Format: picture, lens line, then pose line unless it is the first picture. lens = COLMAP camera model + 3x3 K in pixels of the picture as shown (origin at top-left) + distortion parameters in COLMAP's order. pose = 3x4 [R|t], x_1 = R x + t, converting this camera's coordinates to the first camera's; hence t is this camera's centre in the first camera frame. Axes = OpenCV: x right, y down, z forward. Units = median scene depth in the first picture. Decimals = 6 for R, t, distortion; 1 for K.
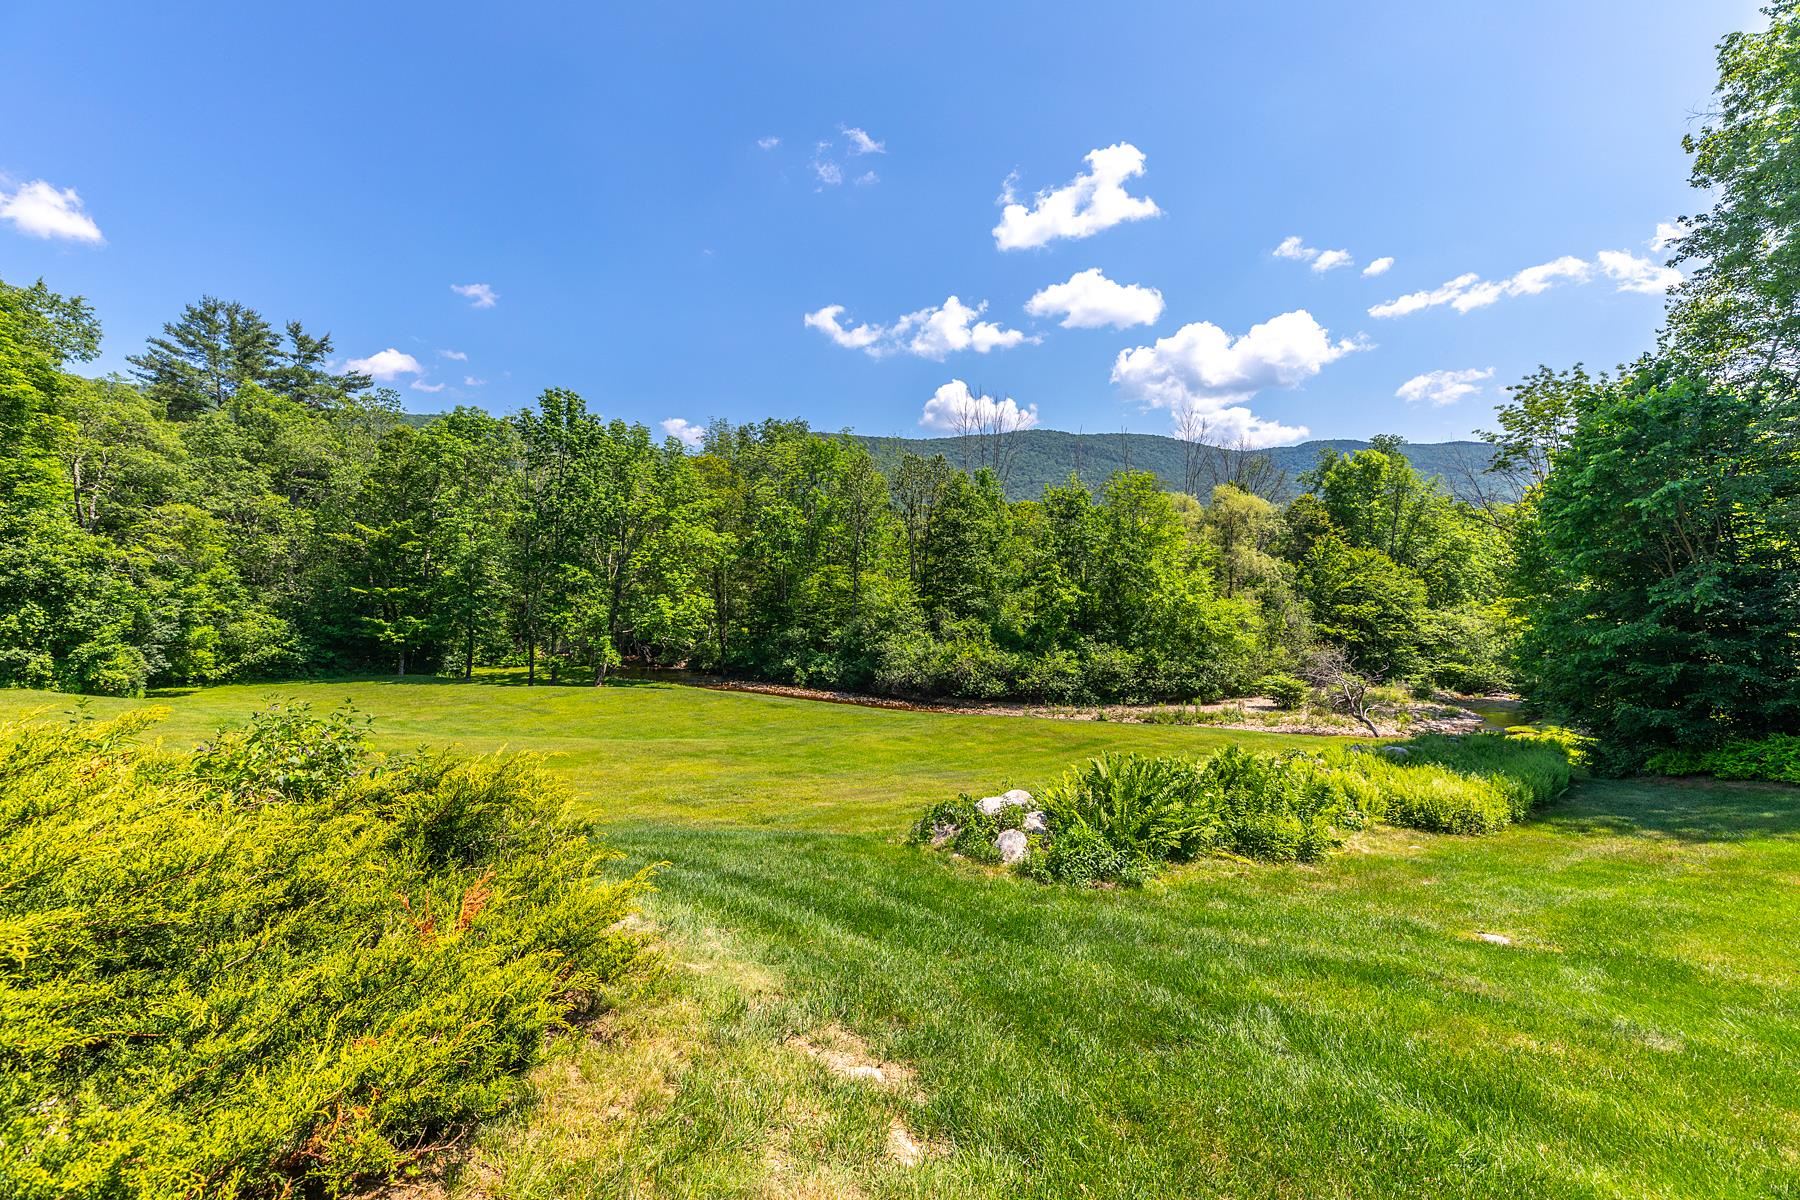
lens RADIAL K [[809.5, 0, 893.8], [0, 809.5, 604.5], [0, 0, 1]] dist [-0.004725, -0.000141]
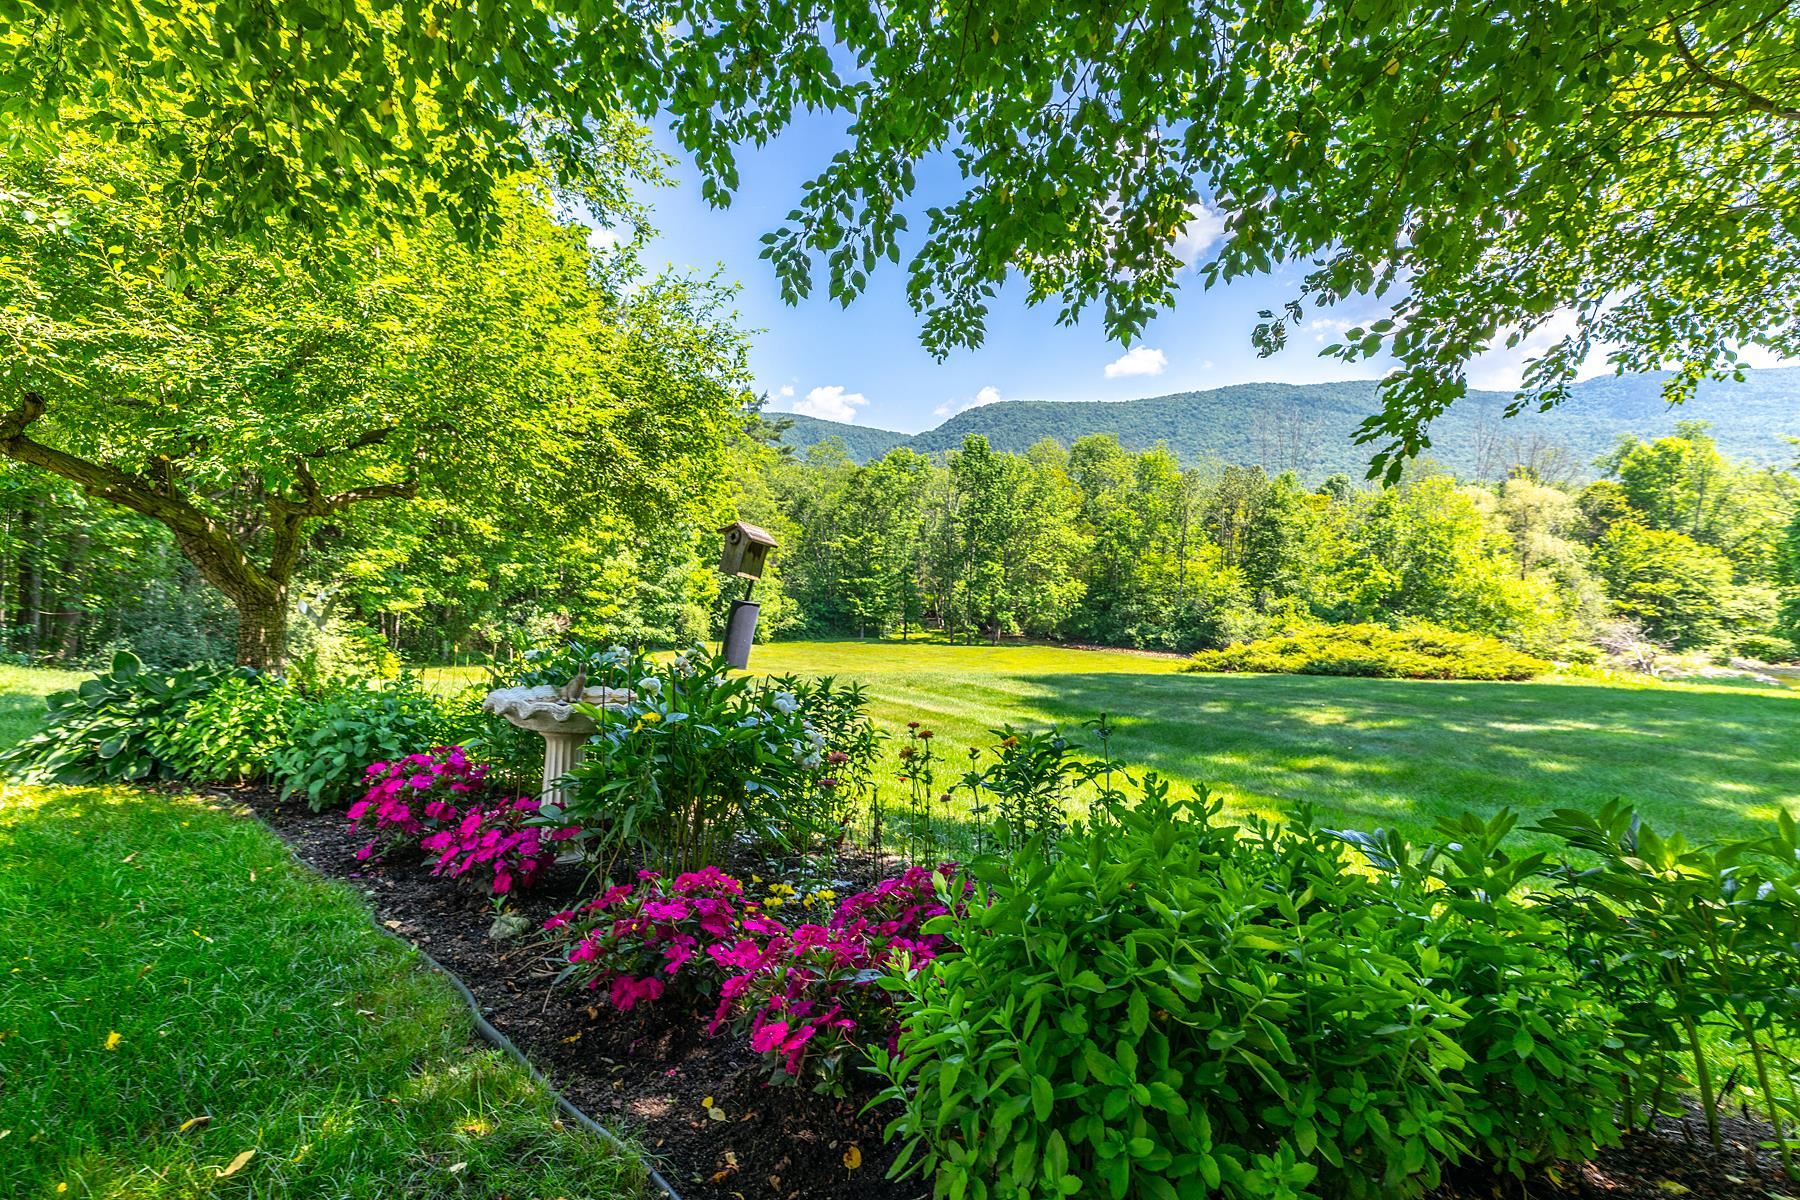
lens RADIAL K [[809.5, 0, 909.1], [0, 809.5, 589.8], [0, 0, 1]] dist [-0.004725, -0.000141]
pose [[0.971546, -0.006643, -0.236758, -0.166919], [0.009733, 0.999882, 0.011887, -0.013501], [0.236651, -0.013853, 0.971496, -0.332932]]
